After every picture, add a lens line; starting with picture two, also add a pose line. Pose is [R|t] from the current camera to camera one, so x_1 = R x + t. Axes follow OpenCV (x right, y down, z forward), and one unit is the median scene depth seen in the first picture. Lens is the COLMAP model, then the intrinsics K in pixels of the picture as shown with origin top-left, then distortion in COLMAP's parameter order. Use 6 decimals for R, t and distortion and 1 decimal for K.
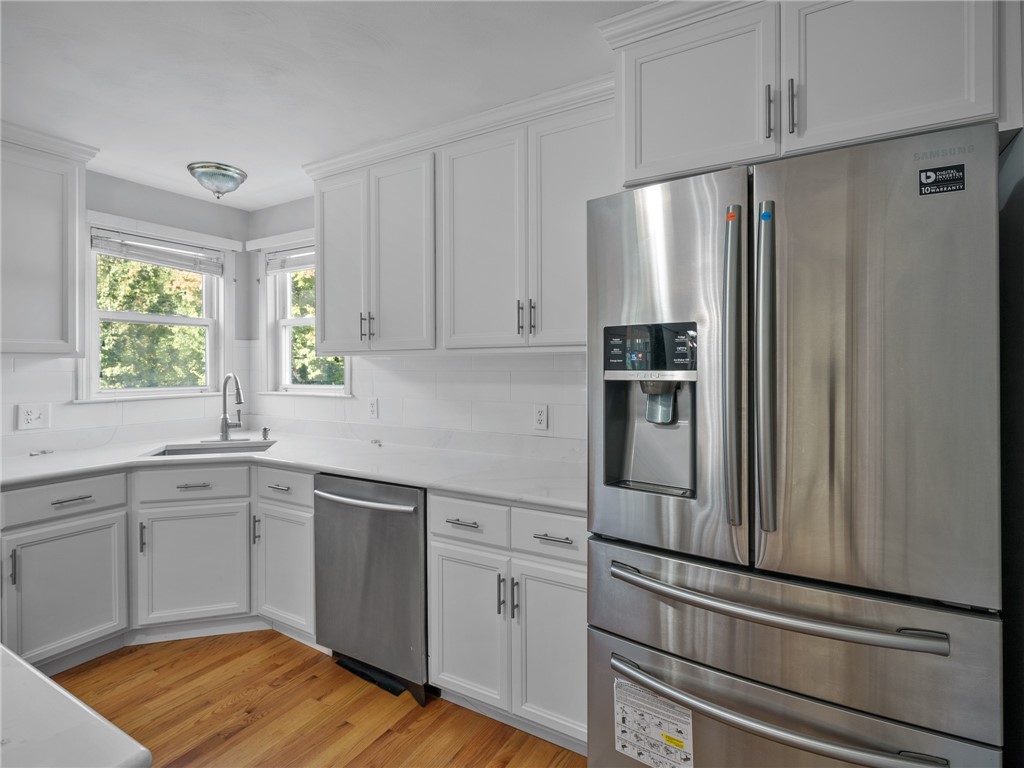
lens RADIAL K [[504.2, 0, 520.0], [0, 504.2, 365.5], [0, 0, 1]] dist [0.001714, 0.001271]
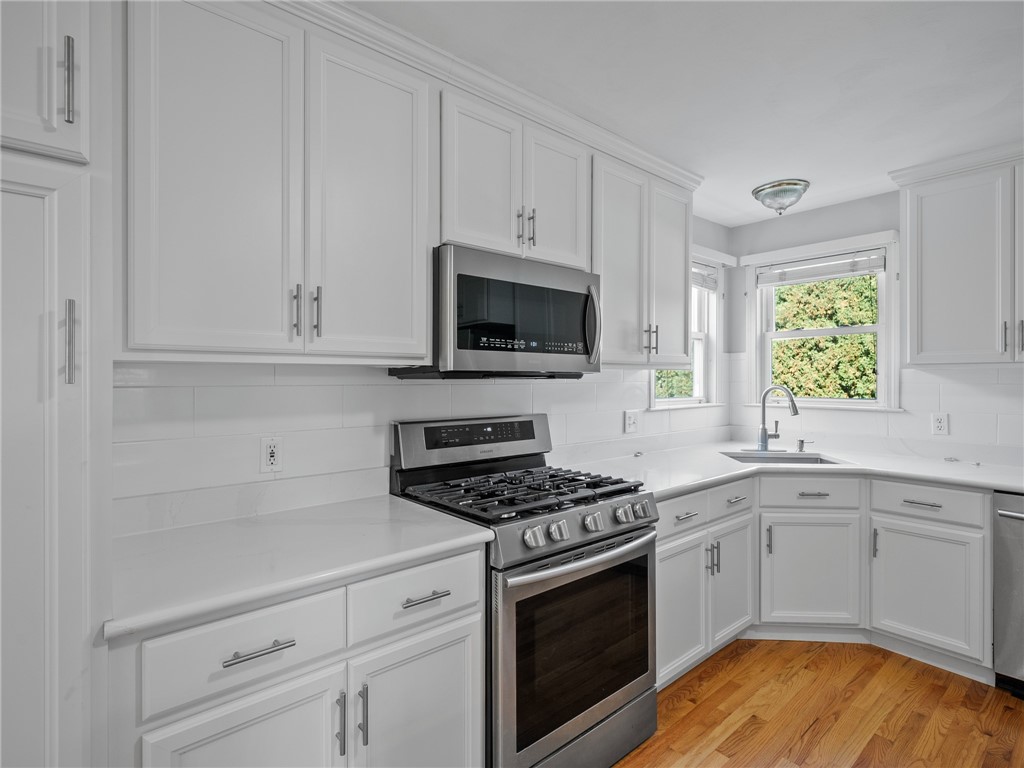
lens RADIAL K [[504.2, 0, 525.7], [0, 504.2, 380.3], [0, 0, 1]] dist [0.001714, 0.001271]
pose [[0.954814, 0.005348, -0.297157, -0.981219], [-0.003477, 0.999971, 0.006823, 0.000518], [0.297184, -0.005482, 0.954804, -0.170241]]
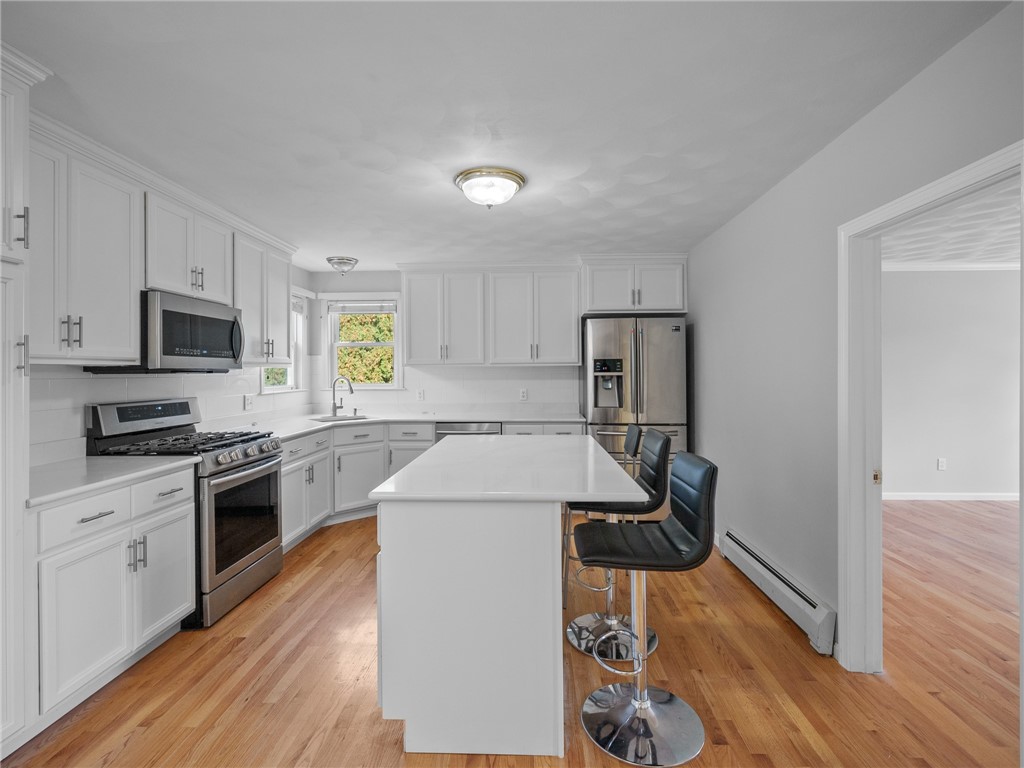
lens RADIAL K [[504.2, 0, 499.2], [0, 504.2, 370.1], [0, 0, 1]] dist [0.001714, 0.001271]
pose [[0.888424, -0.001351, 0.459021, -1.144507], [0.003257, 0.999989, -0.003360, 0.002717], [-0.459012, 0.004480, 0.888419, -0.985639]]
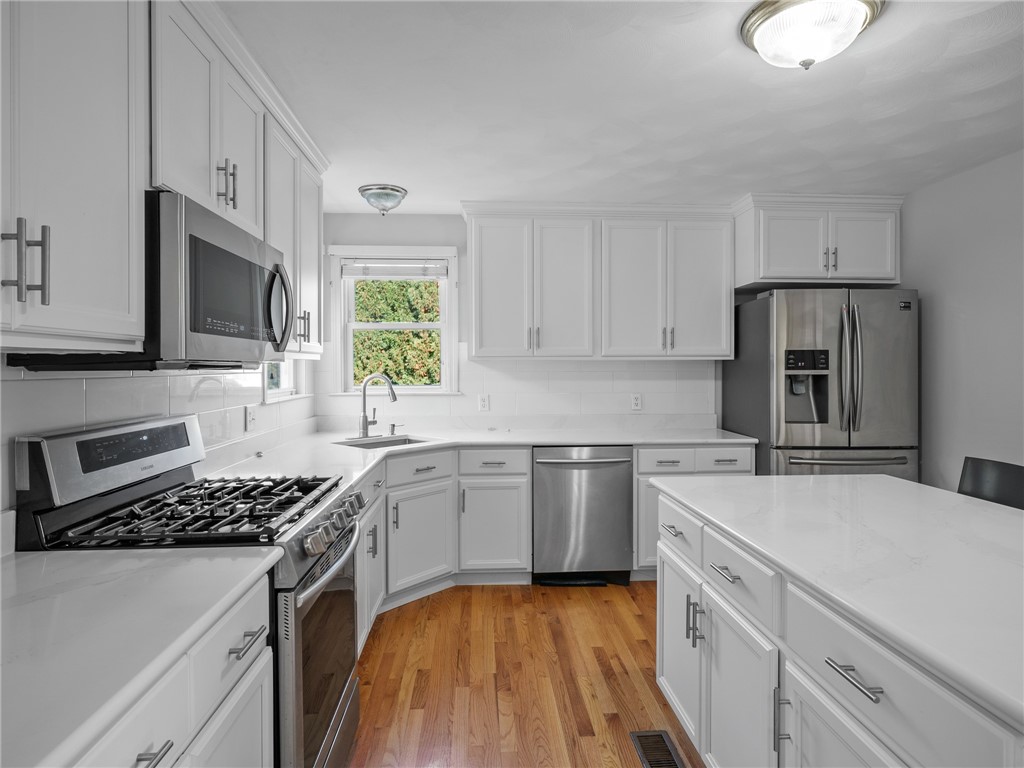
lens RADIAL K [[585.4, 0, 475.7], [0, 585.4, 372.7], [0, 0, 1]] dist [0.006191, 0.002159]
pose [[0.836733, -0.003798, 0.547598, -1.412662], [-0.001410, 0.999958, 0.009090, 0.000233], [-0.547610, -0.008378, 0.836692, -0.228762]]
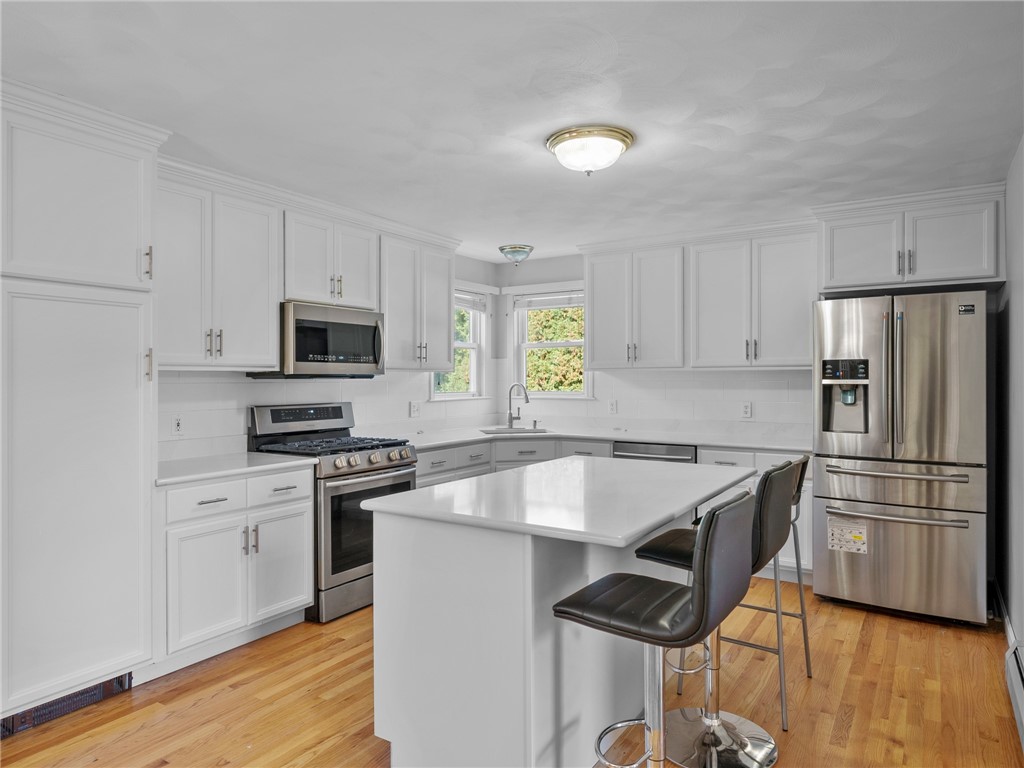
lens RADIAL K [[660.2, 0, 503.5], [0, 660.2, 377.8], [0, 0, 1]] dist [0.005079, -0.002783]
pose [[0.998173, 0.000315, -0.060422, -0.643695], [-0.000244, 0.999999, 0.001182, -0.000593], [0.060422, -0.001166, 0.998172, -1.209253]]
